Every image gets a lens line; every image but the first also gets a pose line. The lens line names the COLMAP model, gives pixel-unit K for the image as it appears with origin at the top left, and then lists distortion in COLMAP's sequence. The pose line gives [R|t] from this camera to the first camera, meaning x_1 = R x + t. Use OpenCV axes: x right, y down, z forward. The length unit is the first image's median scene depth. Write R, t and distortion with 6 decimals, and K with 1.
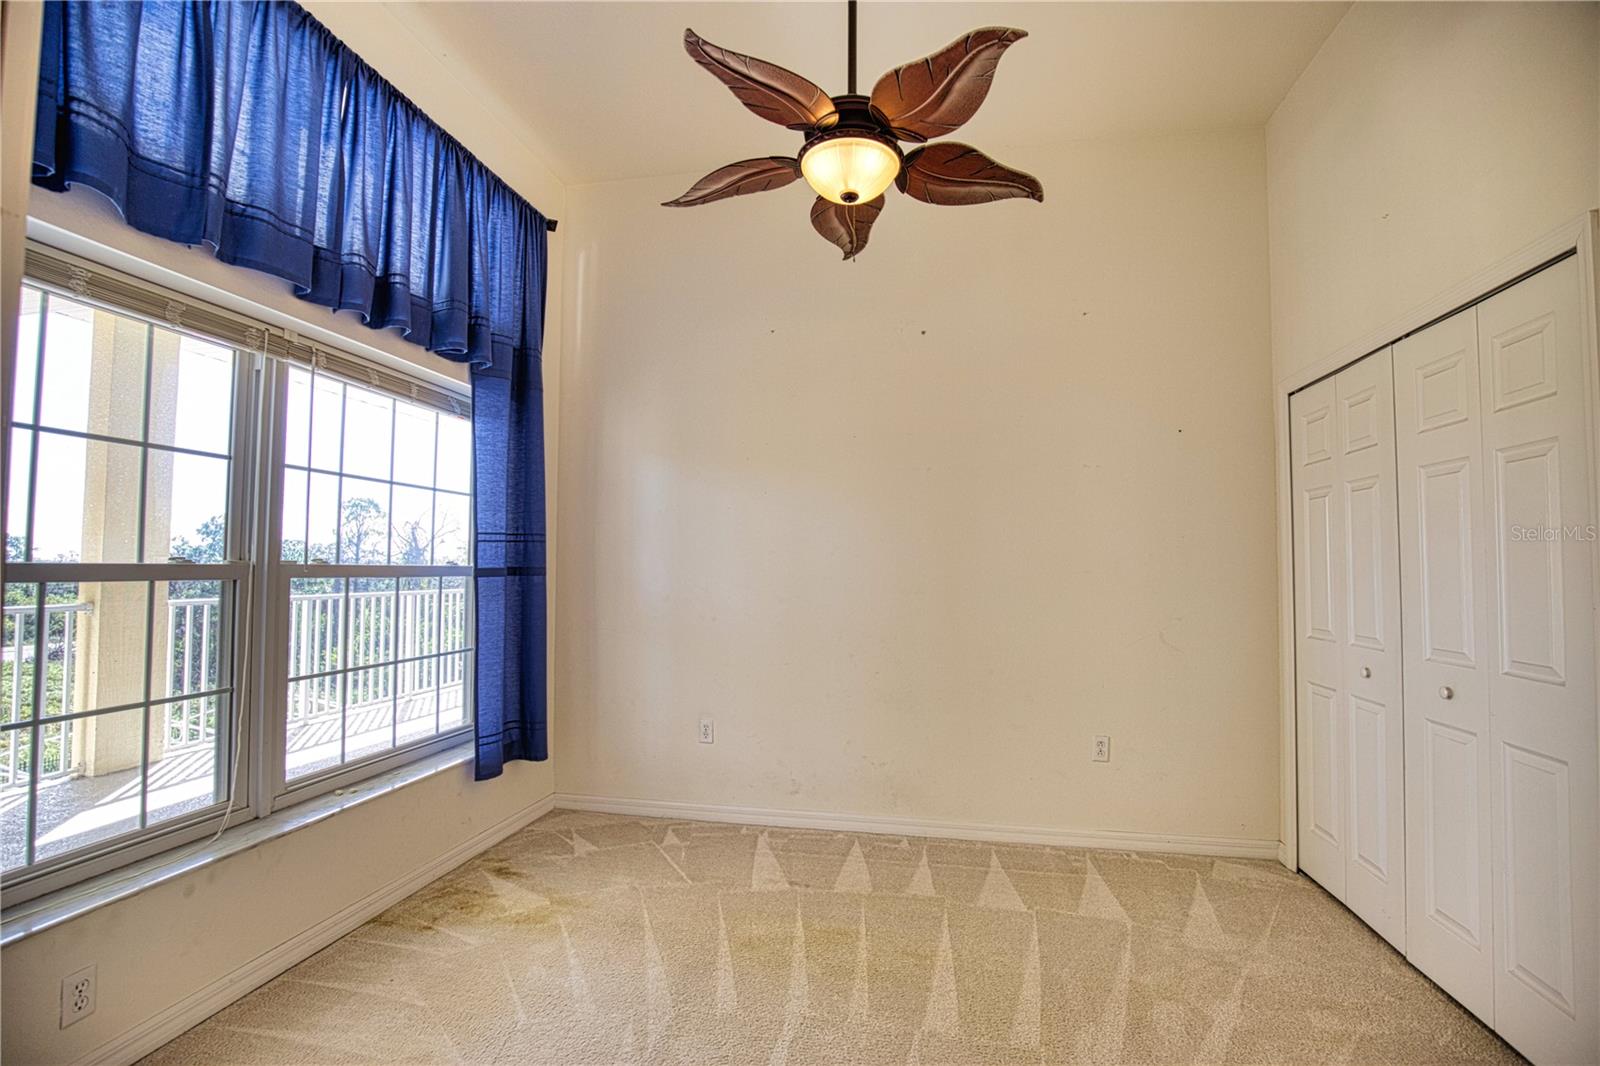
lens RADIAL K [[729.6, 0, 802.2], [0, 729.6, 540.7], [0, 0, 1]] dist [-0.039450, 0.010006]
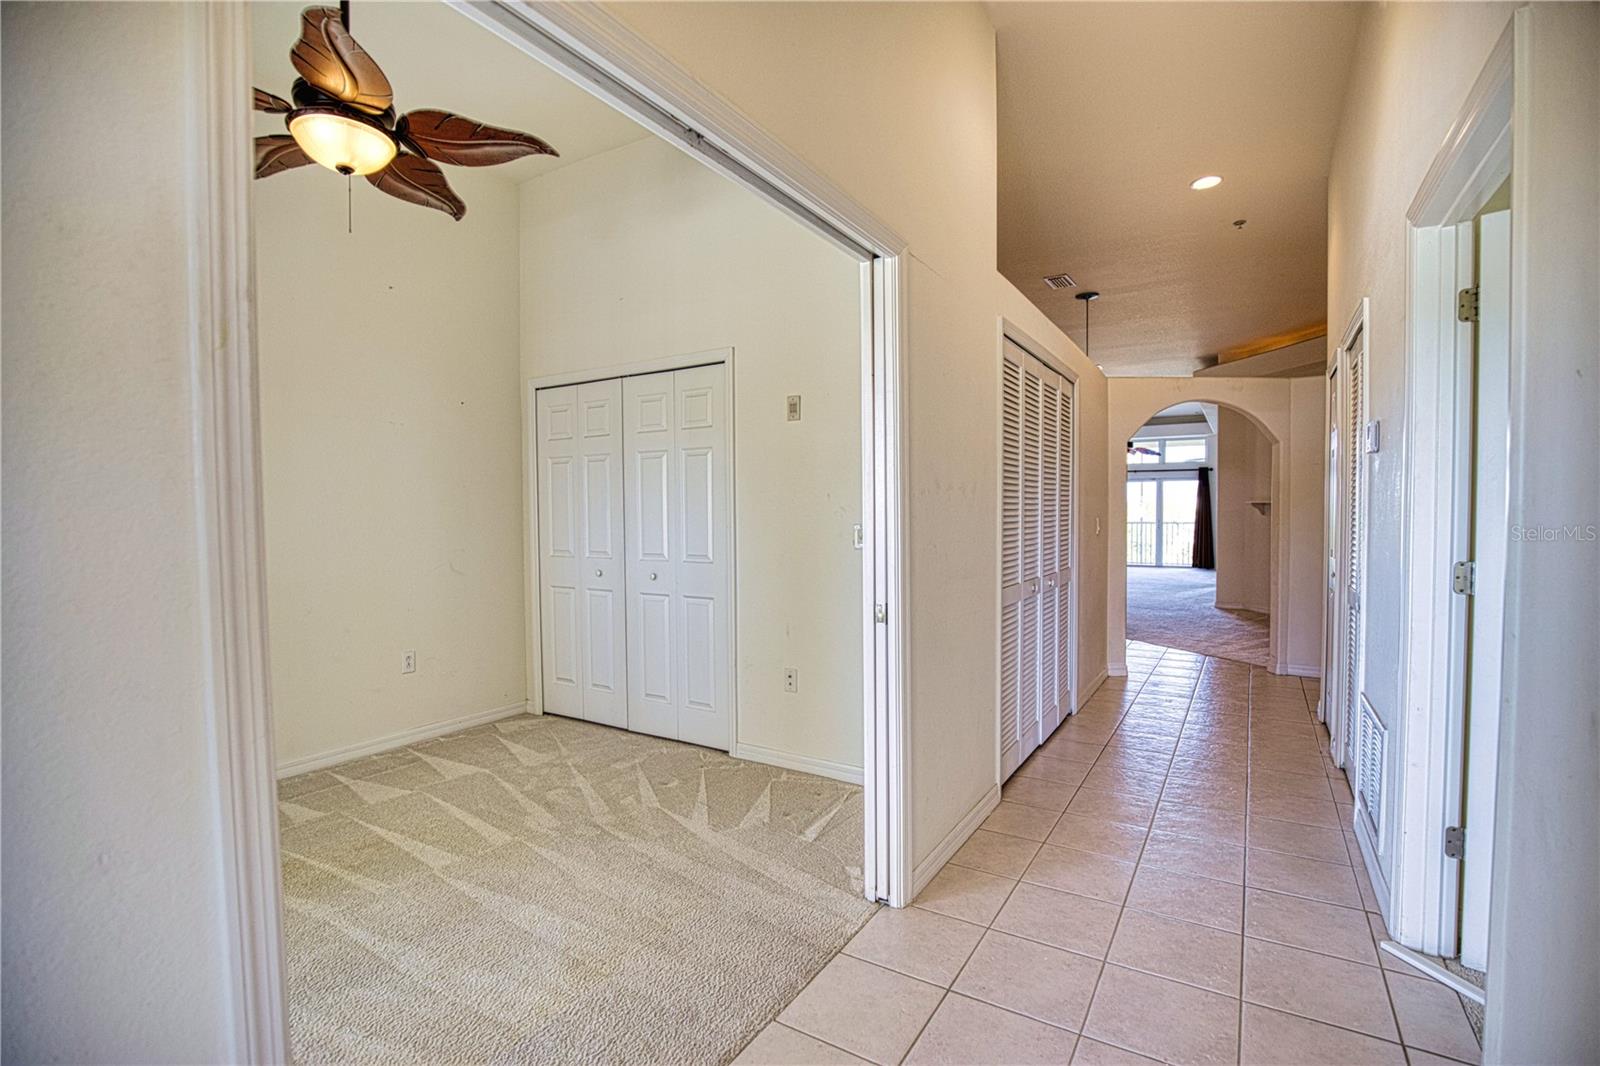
lens RADIAL K [[729.6, 0, 802.2], [0, 729.6, 540.7], [0, 0, 1]] dist [-0.039450, 0.010006]
pose [[0.363136, -0.044965, 0.930651, -0.586233], [-0.025957, 0.997959, 0.058345, -0.000040], [-0.931375, -0.045344, 0.361228, -0.039677]]
